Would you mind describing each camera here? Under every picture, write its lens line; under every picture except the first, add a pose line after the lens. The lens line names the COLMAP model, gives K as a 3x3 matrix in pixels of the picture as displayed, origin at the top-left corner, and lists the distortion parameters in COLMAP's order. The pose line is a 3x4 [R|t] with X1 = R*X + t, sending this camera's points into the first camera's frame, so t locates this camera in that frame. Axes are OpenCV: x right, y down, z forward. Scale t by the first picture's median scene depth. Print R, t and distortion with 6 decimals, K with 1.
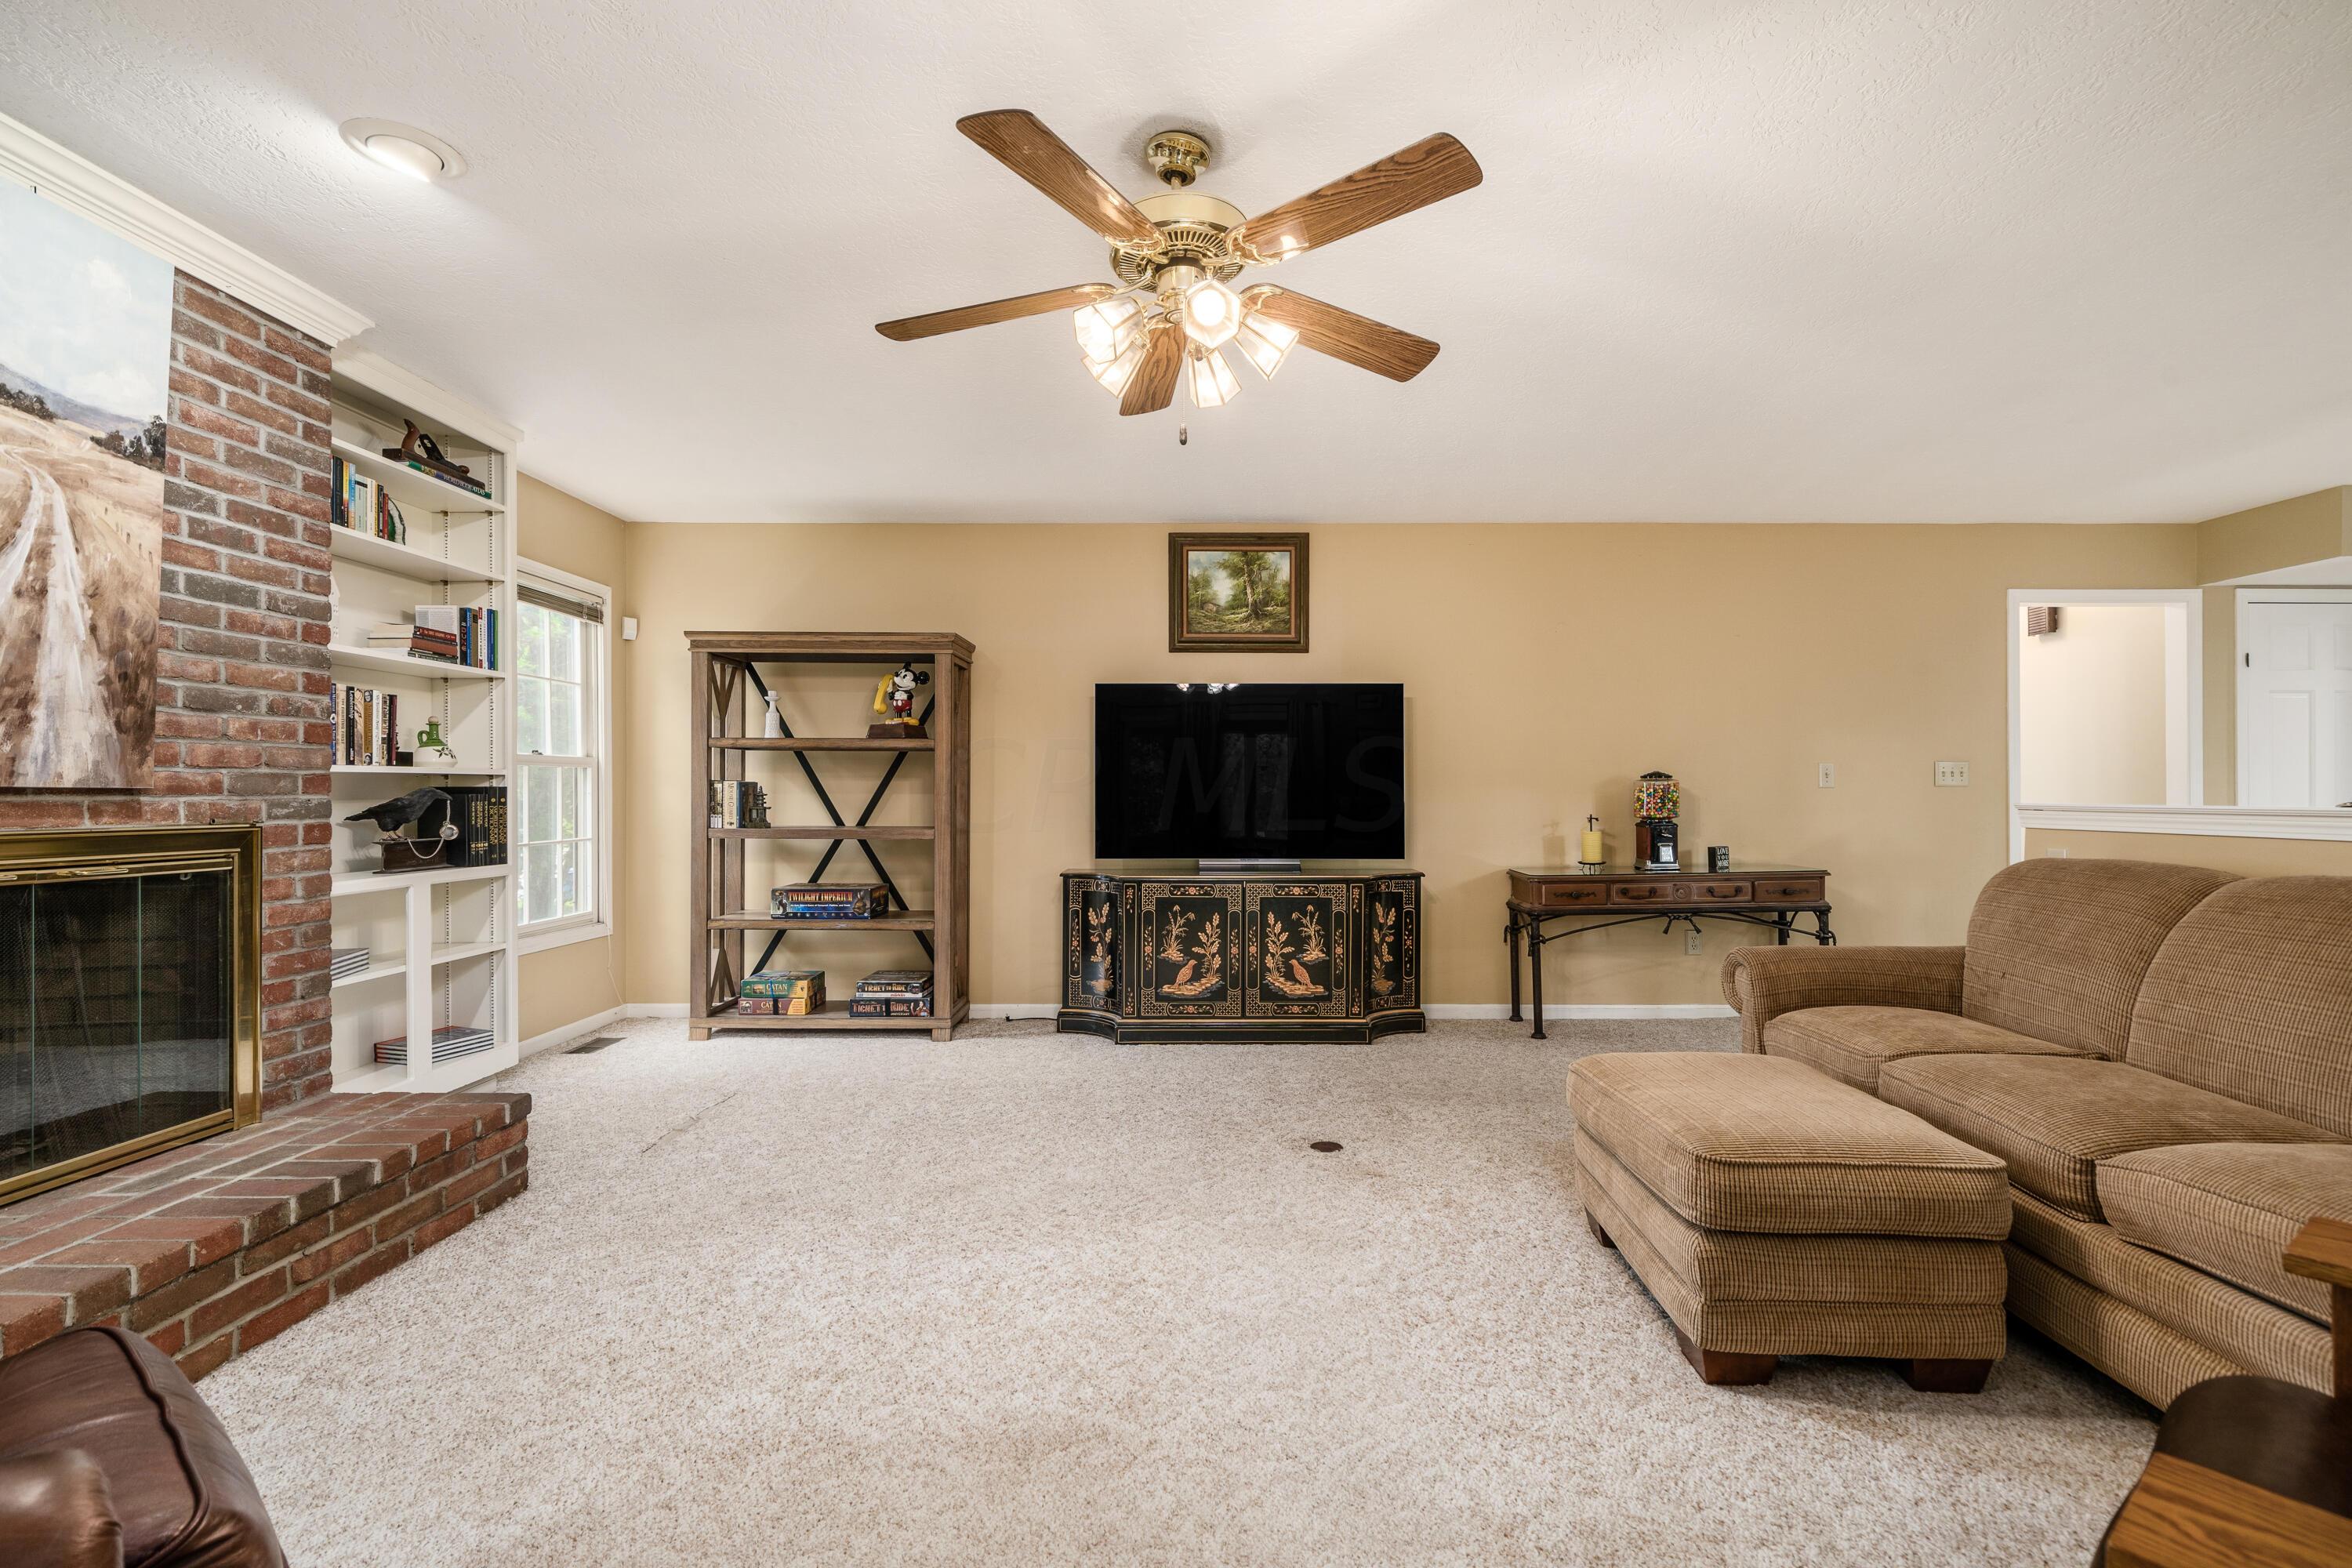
lens RADIAL K [[1048.9, 0, 1212.8], [0, 1048.9, 792.6], [0, 0, 1]] dist [-0.005317, 0.000743]
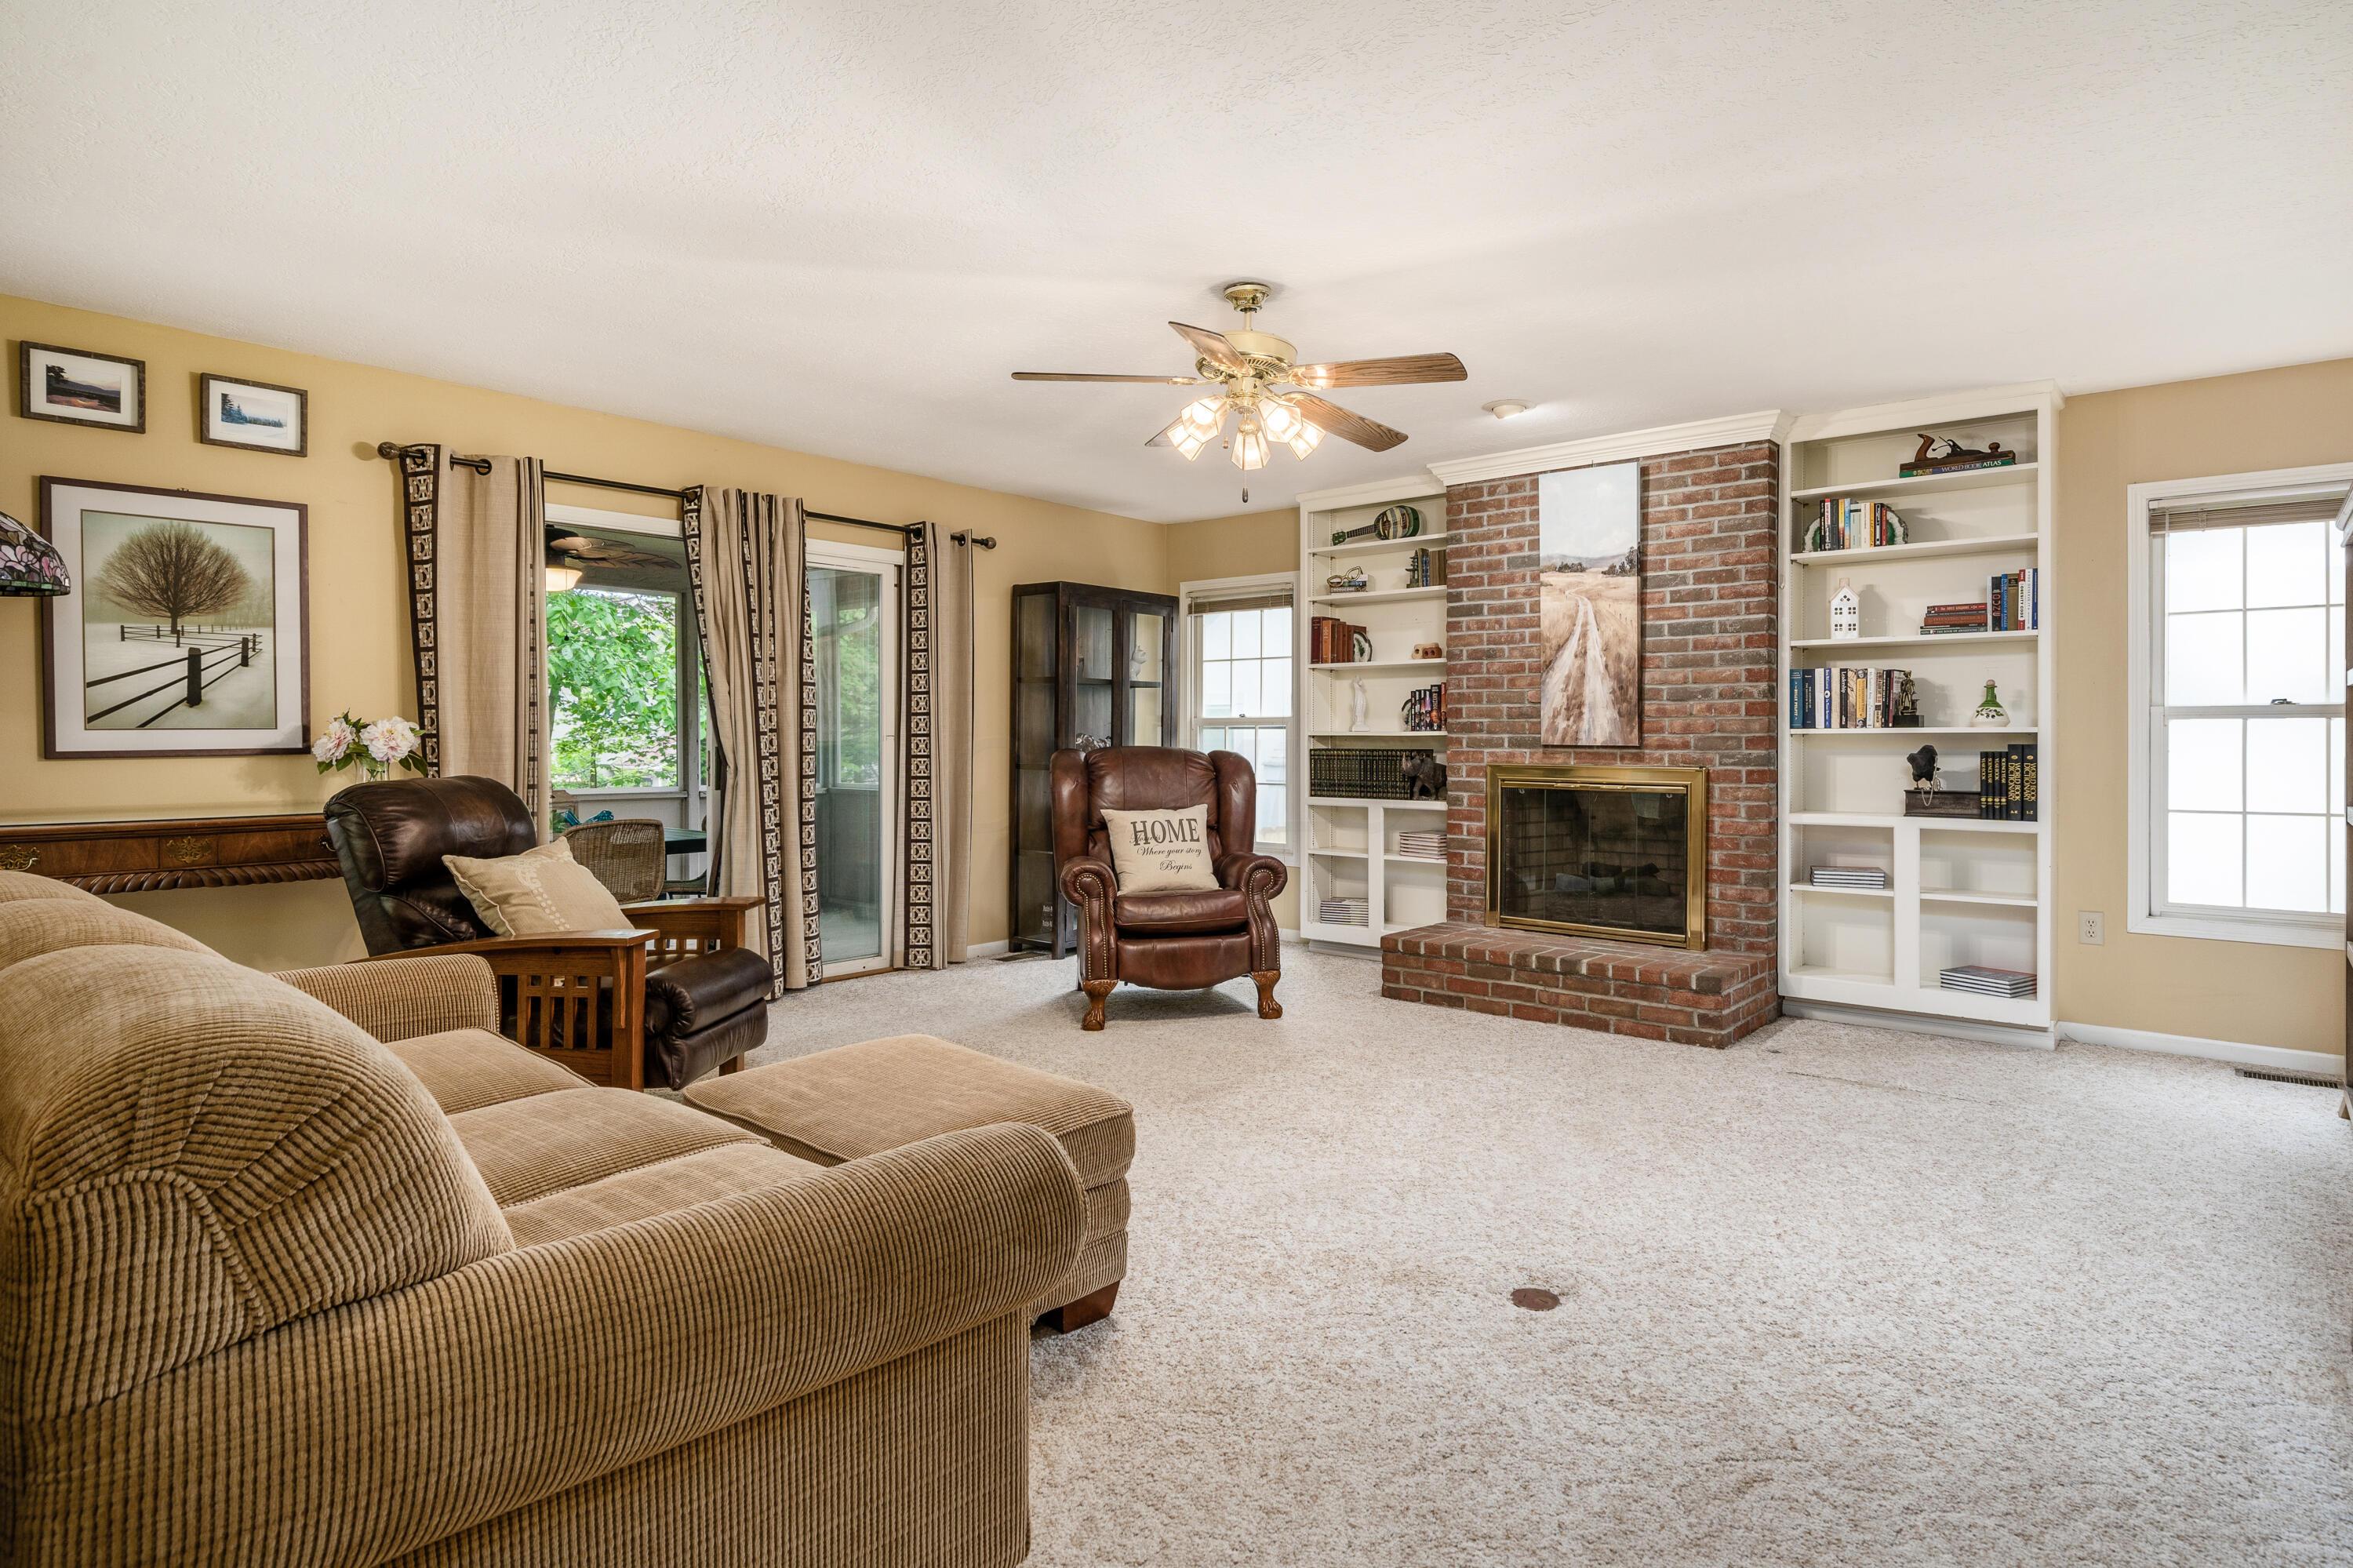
lens RADIAL K [[1263.1, 0, 1273.0], [0, 1263.1, 749.2], [0, 0, 1]] dist [-0.000974, 0.001076]
pose [[-0.624908, 0.010057, -0.780634, 1.018642], [0.000235, 0.999919, 0.012694, -0.023441], [0.780698, 0.007749, -0.624860, 1.676587]]
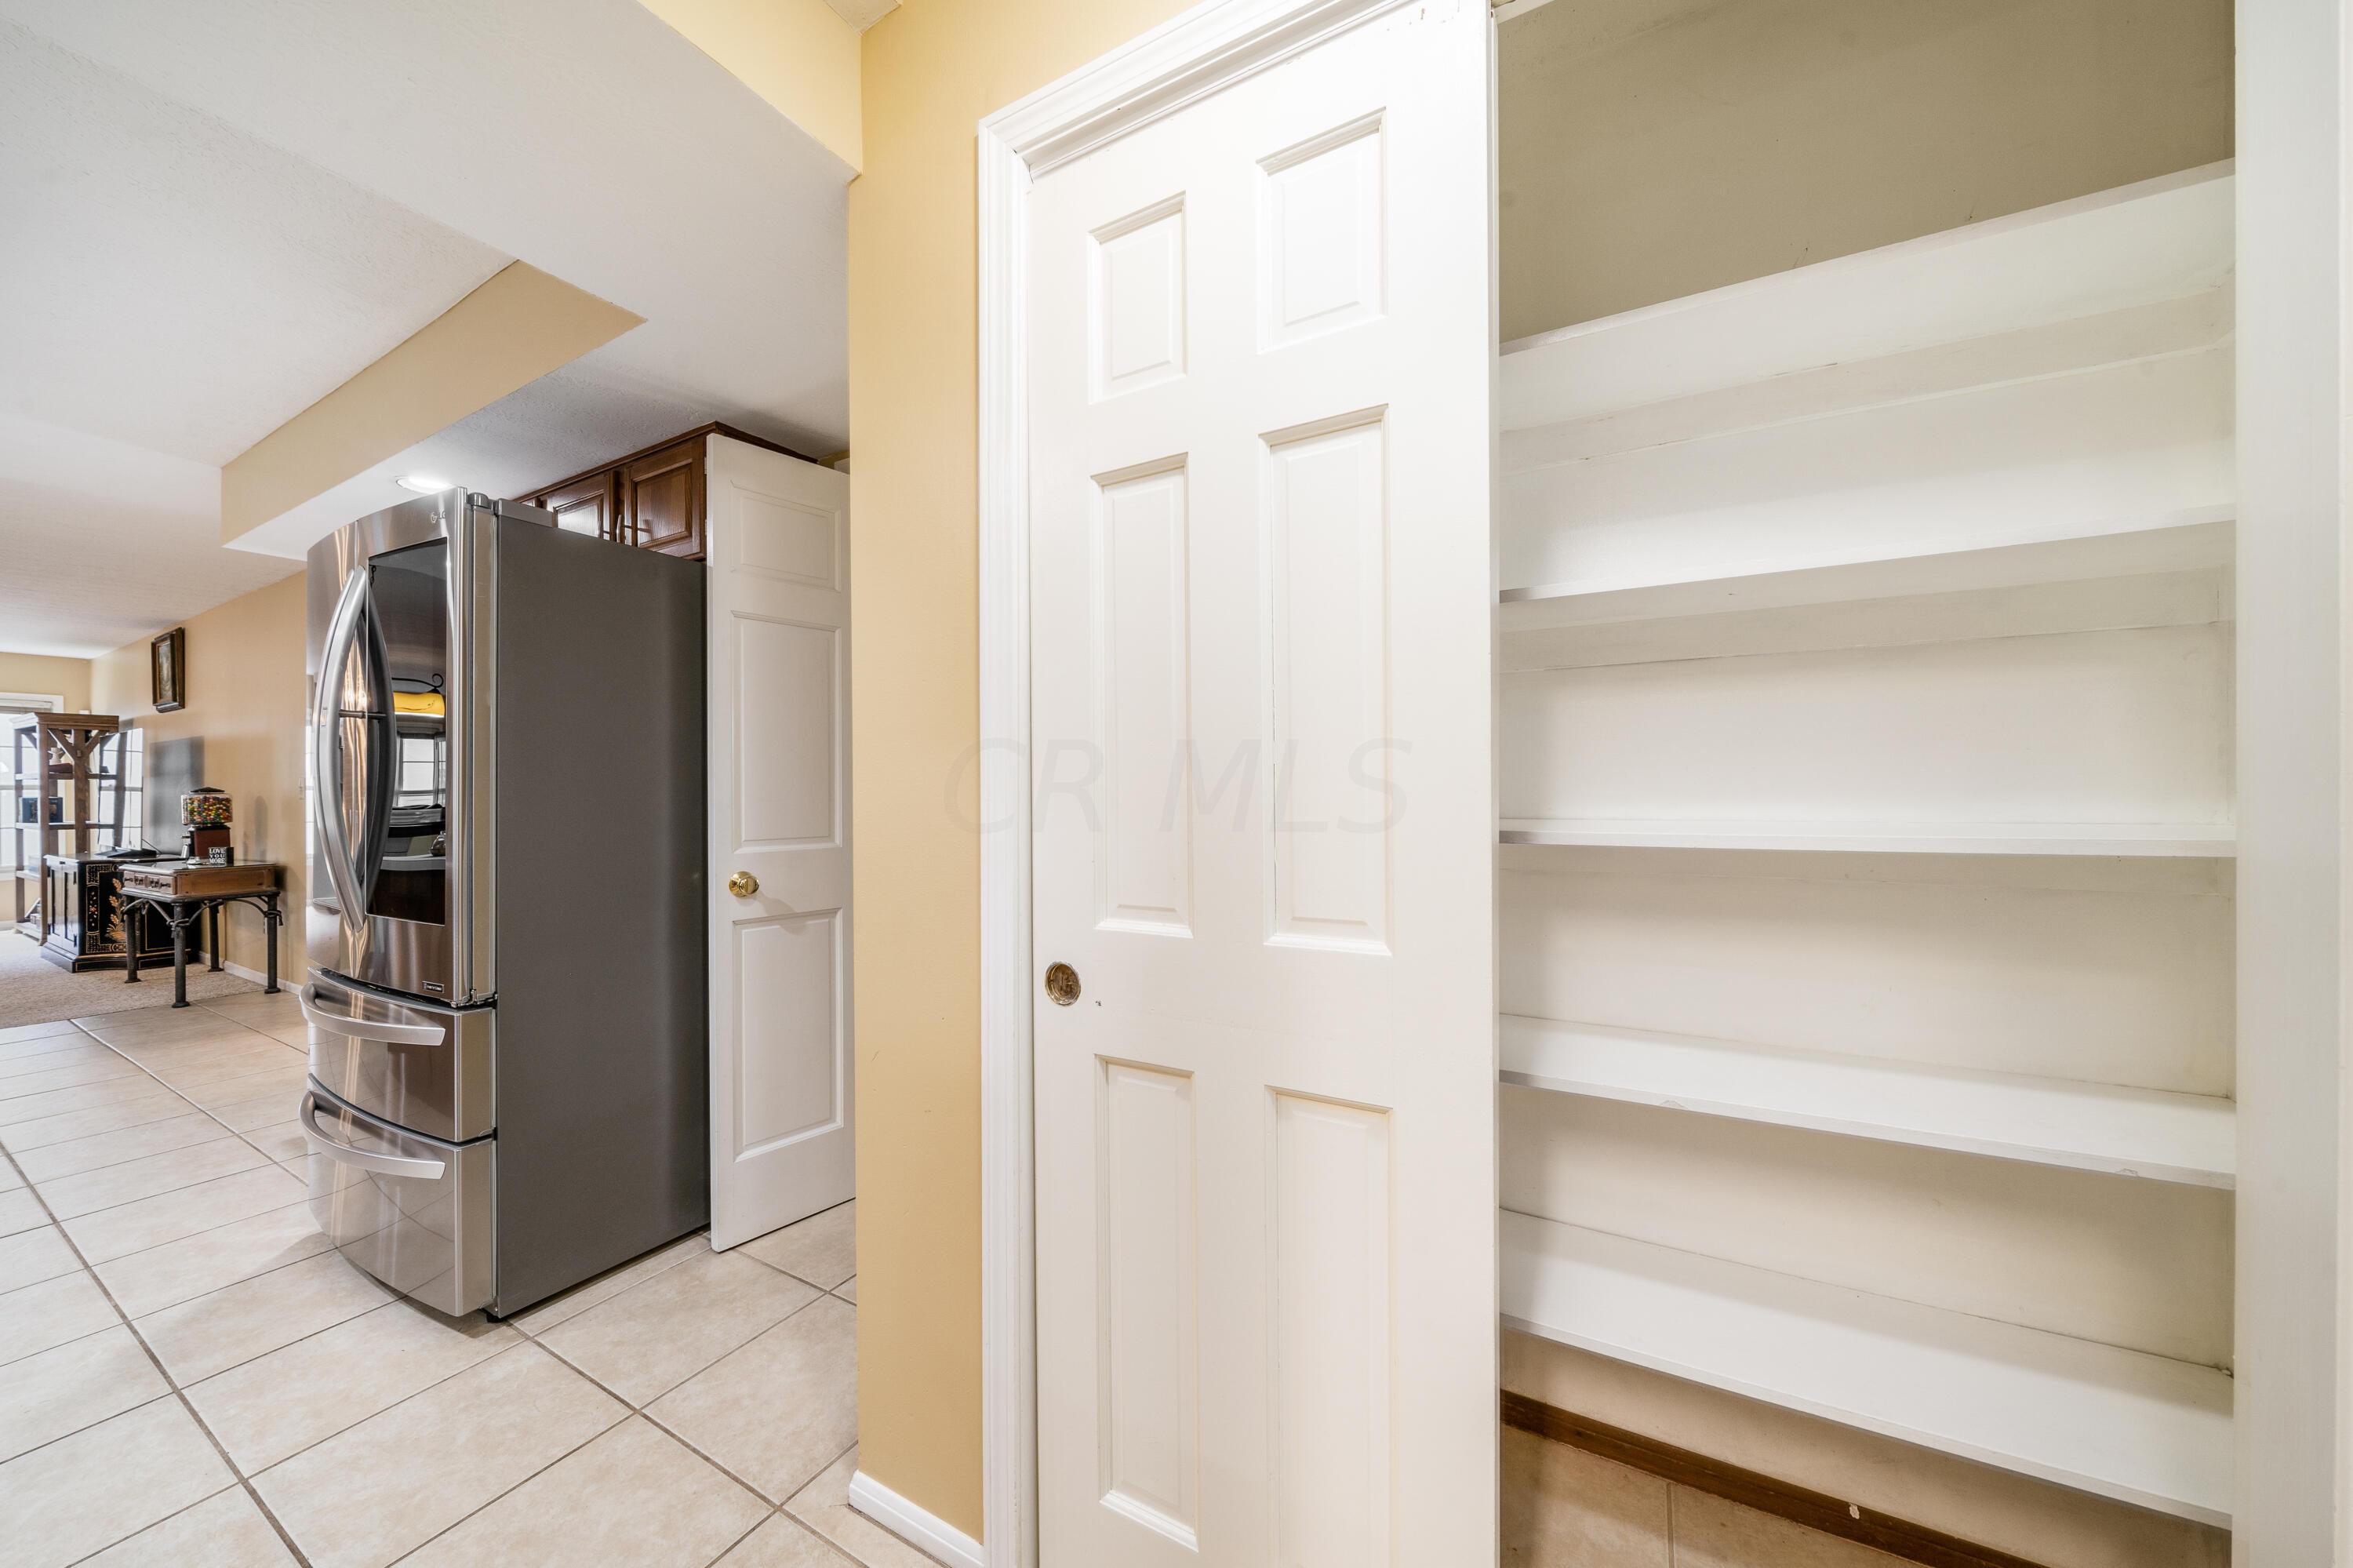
lens RADIAL K [[809.7, 0, 1164.7], [0, 809.7, 792.5], [0, 0, 1]] dist [-0.006609, 0.000118]
pose [[0.869844, -0.006218, -0.493288, 3.502586], [0.005487, 0.999981, -0.002930, -0.008326], [0.493297, -0.000158, 0.869861, 1.330259]]
